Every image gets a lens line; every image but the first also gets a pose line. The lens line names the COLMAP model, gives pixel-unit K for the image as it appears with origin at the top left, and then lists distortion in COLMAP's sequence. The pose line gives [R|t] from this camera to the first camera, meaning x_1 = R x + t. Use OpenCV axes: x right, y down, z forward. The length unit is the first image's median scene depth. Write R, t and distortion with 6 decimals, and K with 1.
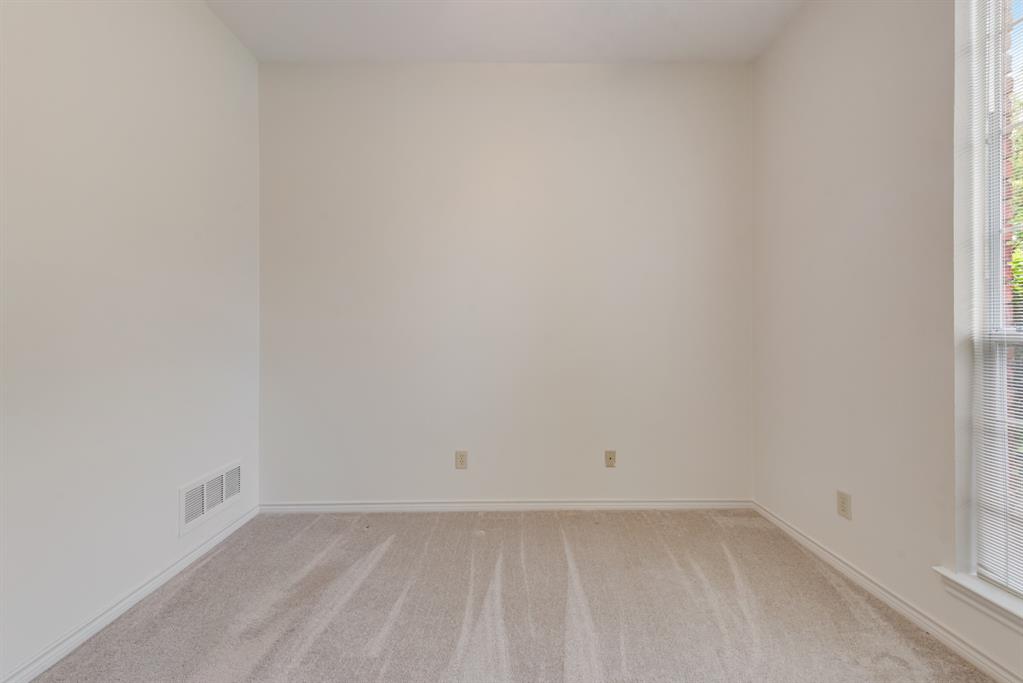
lens RADIAL K [[407.9, 0, 511.5], [0, 407.9, 341.5], [0, 0, 1]] dist [0.020360, -0.006595]
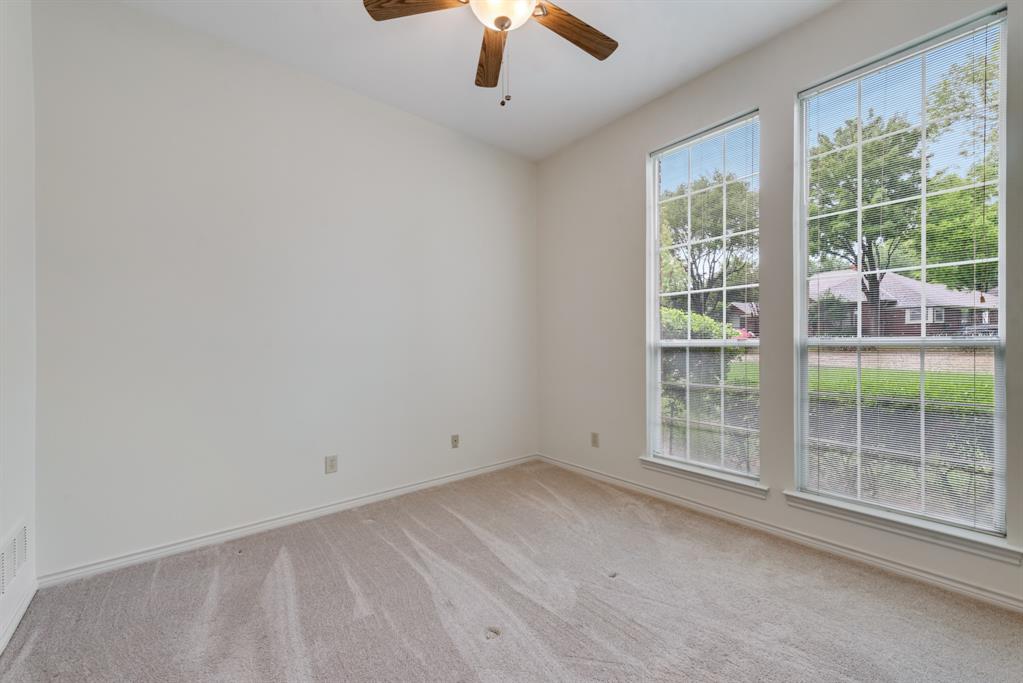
lens RADIAL K [[407.9, 0, 511.5], [0, 407.9, 341.5], [0, 0, 1]] dist [0.020360, -0.006595]
pose [[0.781782, -0.001254, 0.623550, -0.559200], [0.010272, 0.999888, -0.010867, -0.012777], [-0.623467, 0.014901, 0.781708, -0.156636]]
